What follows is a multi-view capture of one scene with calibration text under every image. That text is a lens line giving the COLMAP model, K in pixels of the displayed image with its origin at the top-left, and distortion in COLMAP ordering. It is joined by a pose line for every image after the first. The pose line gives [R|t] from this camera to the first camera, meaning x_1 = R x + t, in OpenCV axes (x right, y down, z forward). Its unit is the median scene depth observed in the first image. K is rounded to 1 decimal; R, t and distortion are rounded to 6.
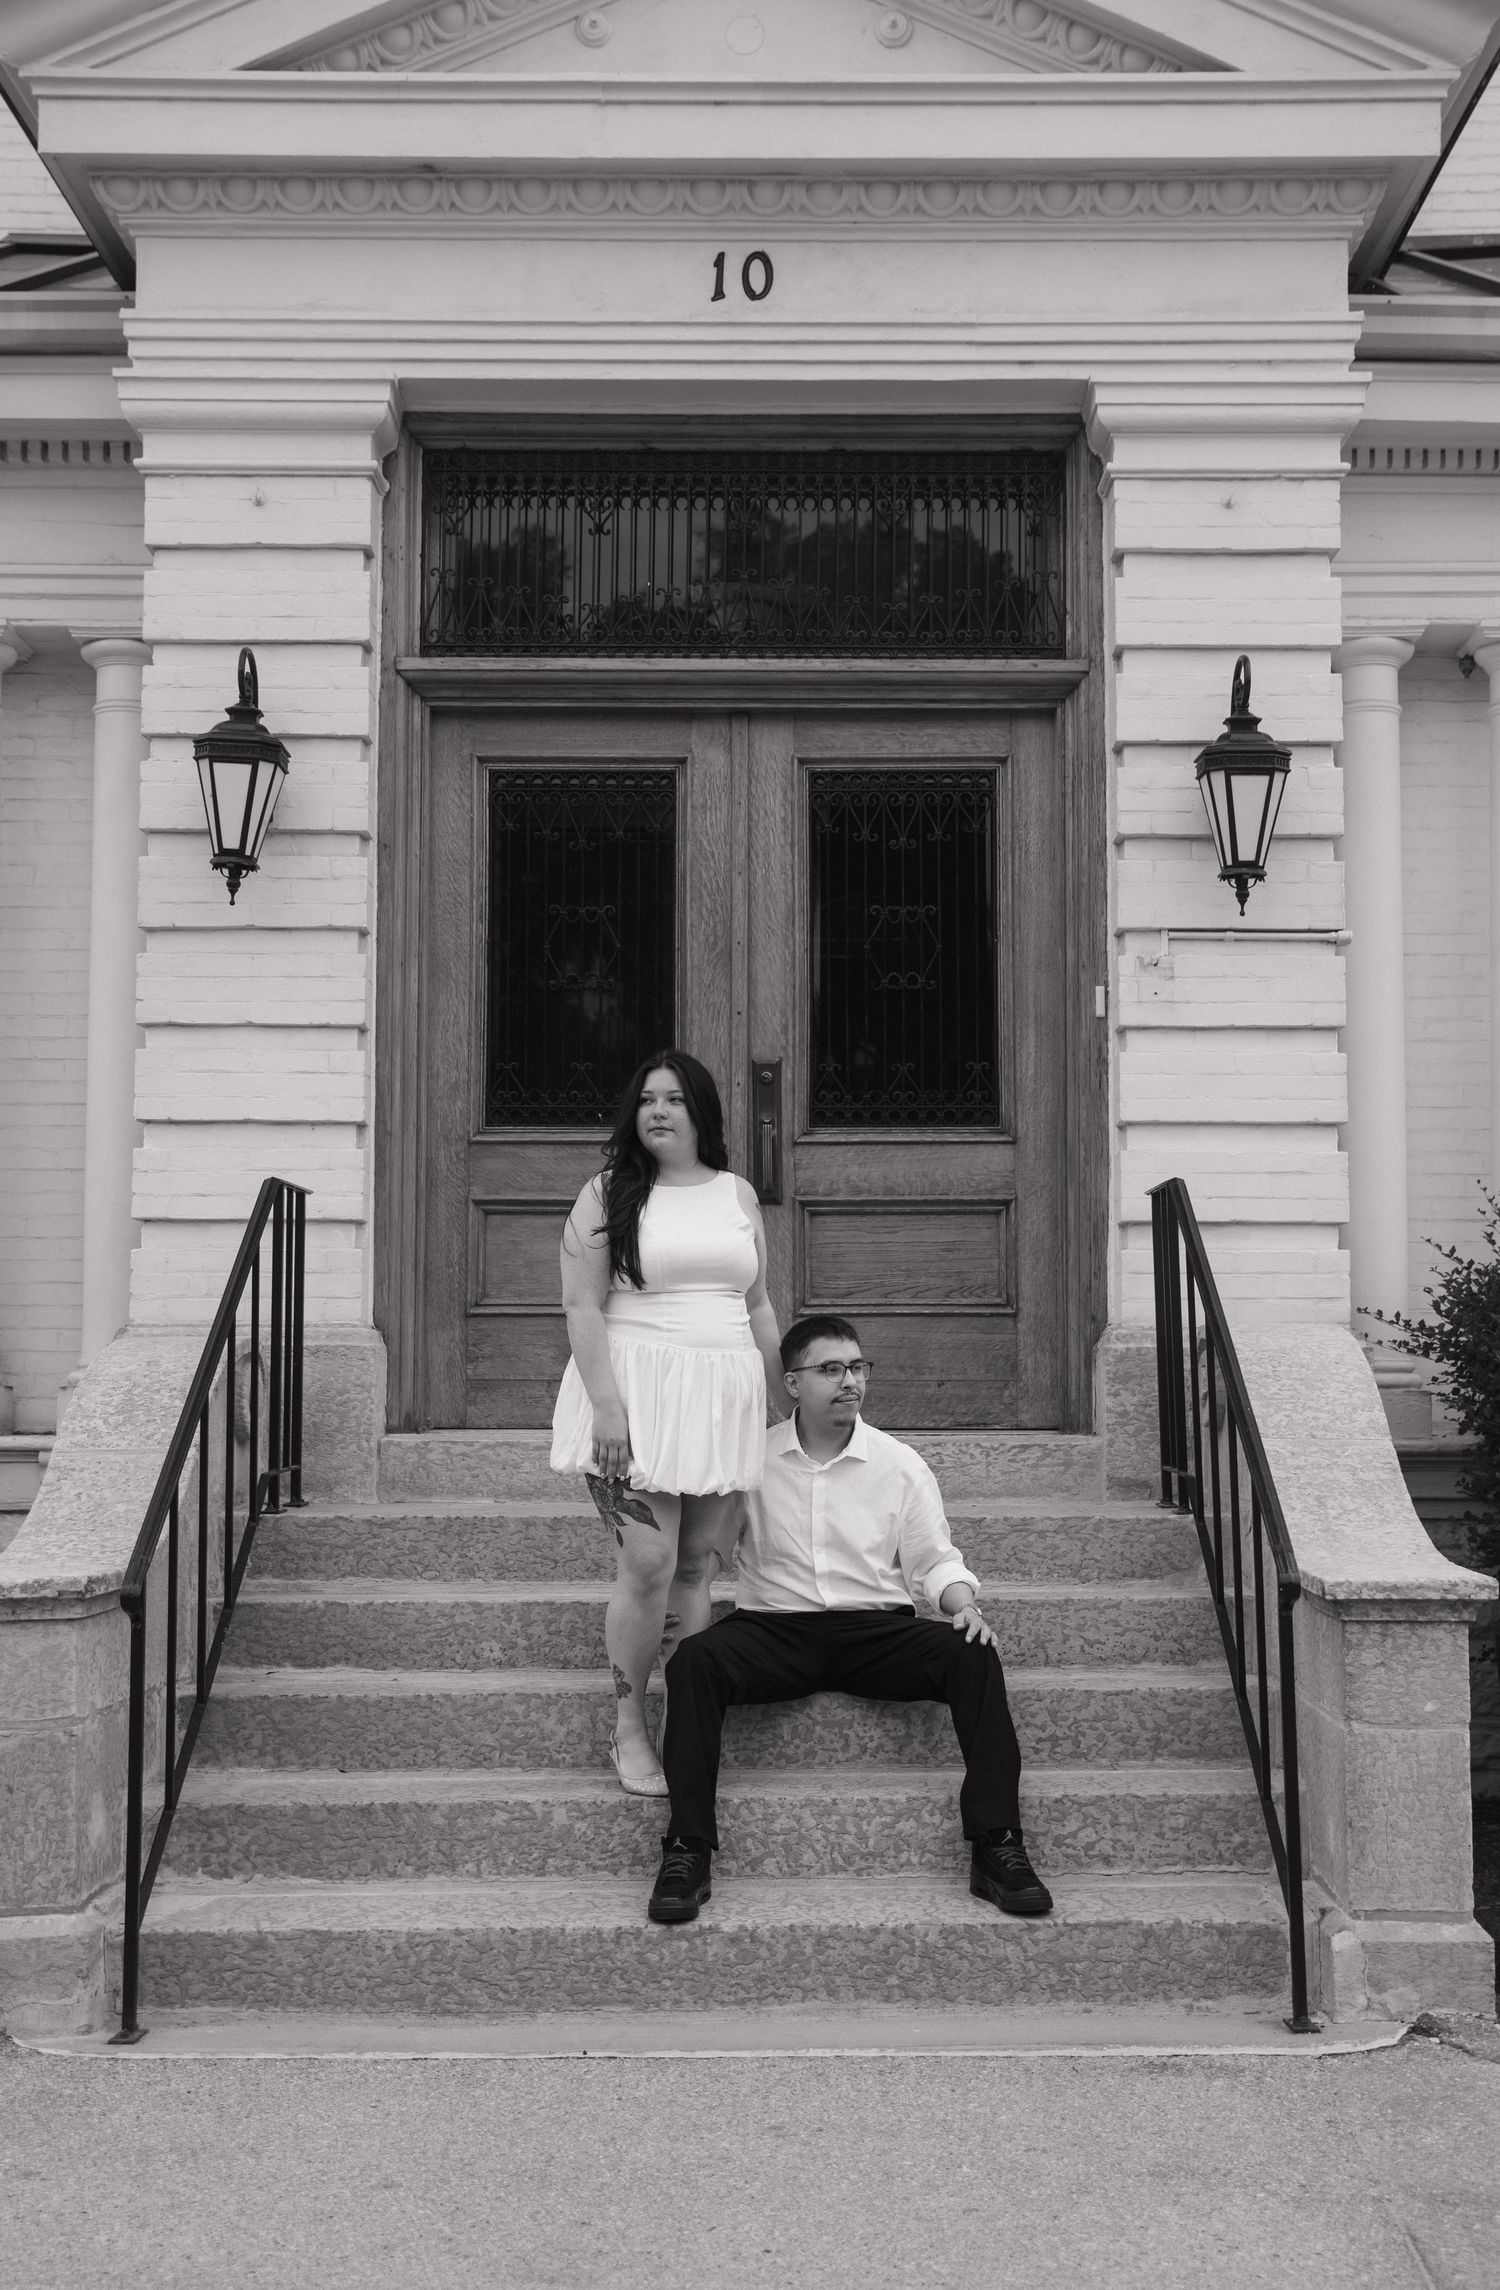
lens RADIAL K [[2770.8, 0, 750.3], [0, 2770.8, 1138.0], [0, 0, 1]] dist [0.025859, 0.000000]
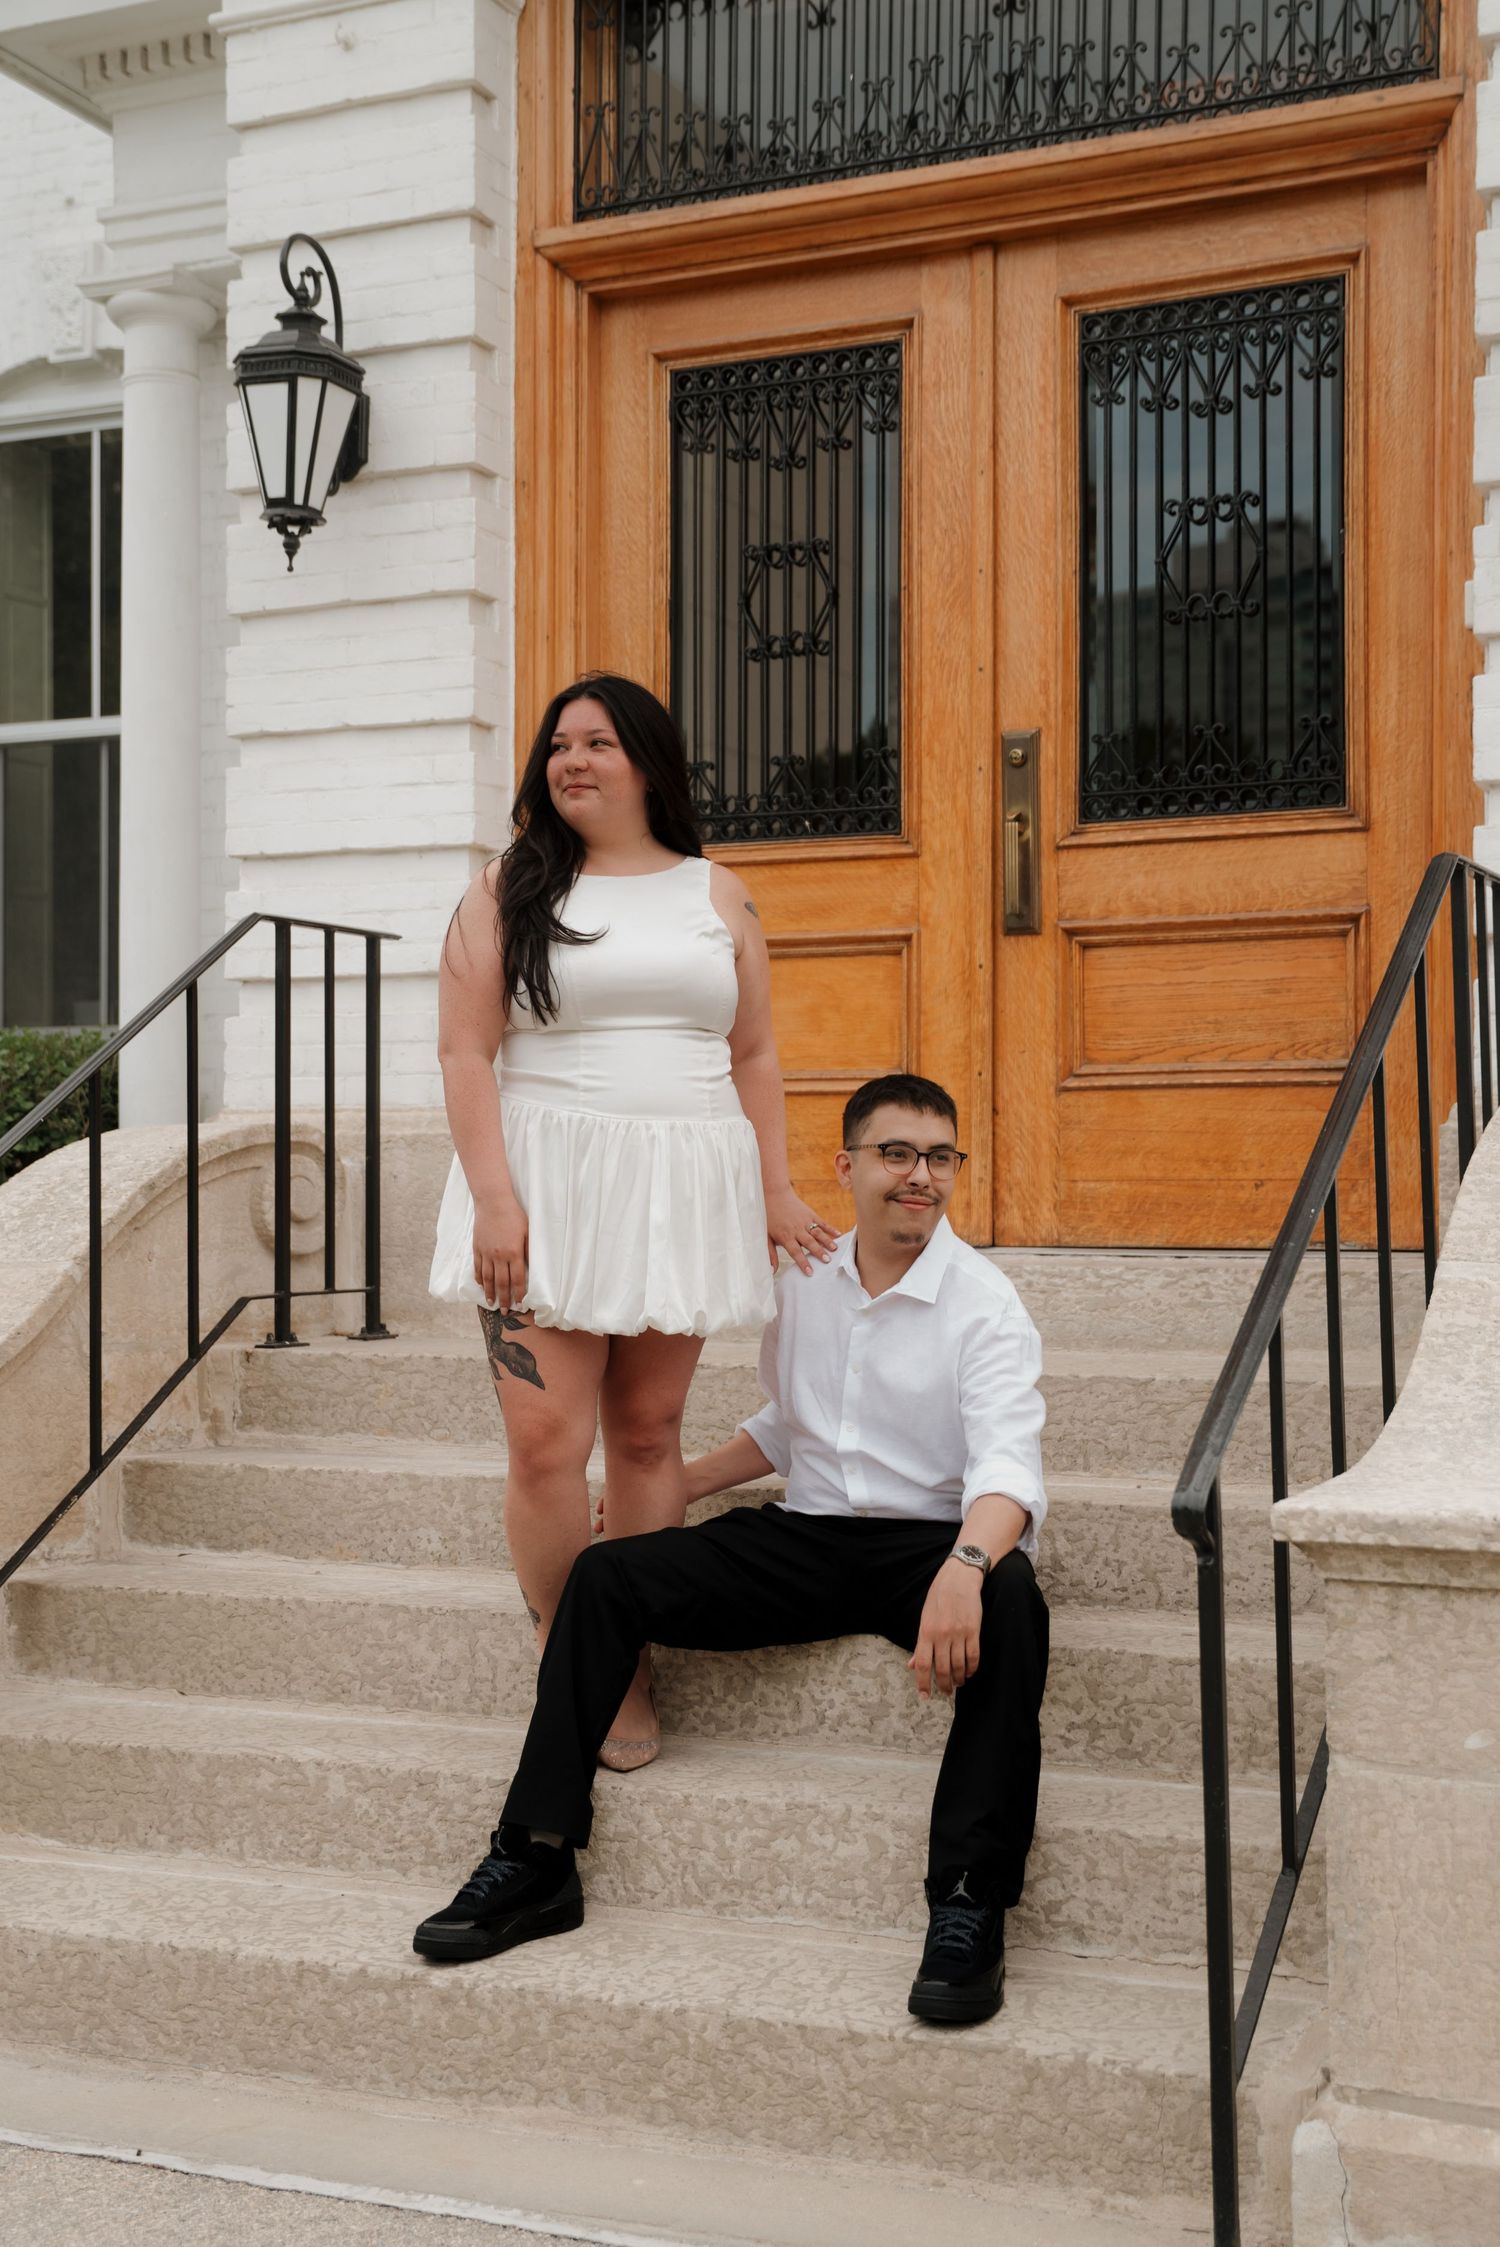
lens RADIAL K [[2820.4, 0, 749.0], [0, 2820.4, 1133.9], [0, 0, 1]] dist [0.052300, 0.000000]
pose [[0.905124, -0.009338, -0.425045, 0.301441], [0.034741, 0.998040, 0.052053, 0.041643], [0.423726, -0.061881, 0.903674, 0.368039]]
